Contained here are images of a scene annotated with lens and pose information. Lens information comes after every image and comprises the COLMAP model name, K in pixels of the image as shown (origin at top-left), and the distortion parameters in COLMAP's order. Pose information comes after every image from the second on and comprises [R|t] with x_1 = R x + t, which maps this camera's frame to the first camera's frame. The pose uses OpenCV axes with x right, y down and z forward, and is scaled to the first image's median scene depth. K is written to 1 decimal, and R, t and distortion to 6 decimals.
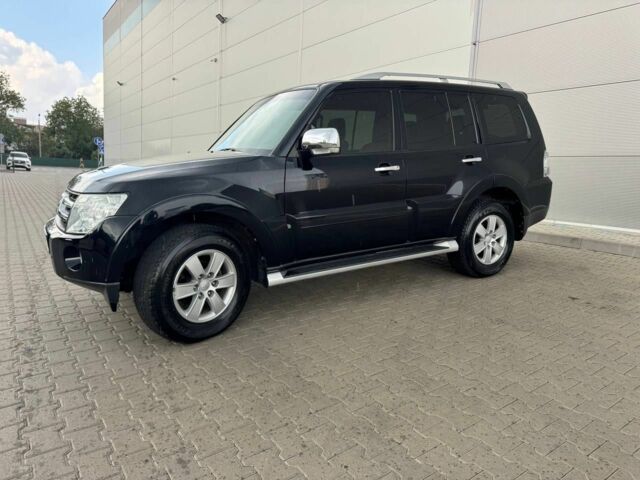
lens RADIAL K [[454.9, 0, 324.1], [0, 454.9, 238.6], [0, 0, 1]] dist [0.033233, -0.041061]
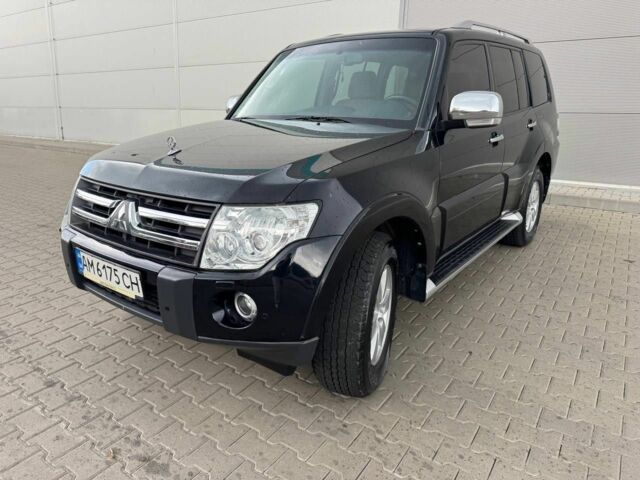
lens RADIAL K [[454.9, 0, 320.4], [0, 454.9, 242.8], [0, 0, 1]] dist [0.033233, -0.041061]
pose [[0.936727, -0.100043, 0.335461, -0.546955], [0.059320, 0.989798, 0.129539, -0.104057], [-0.344998, -0.101443, 0.933105, 0.336035]]
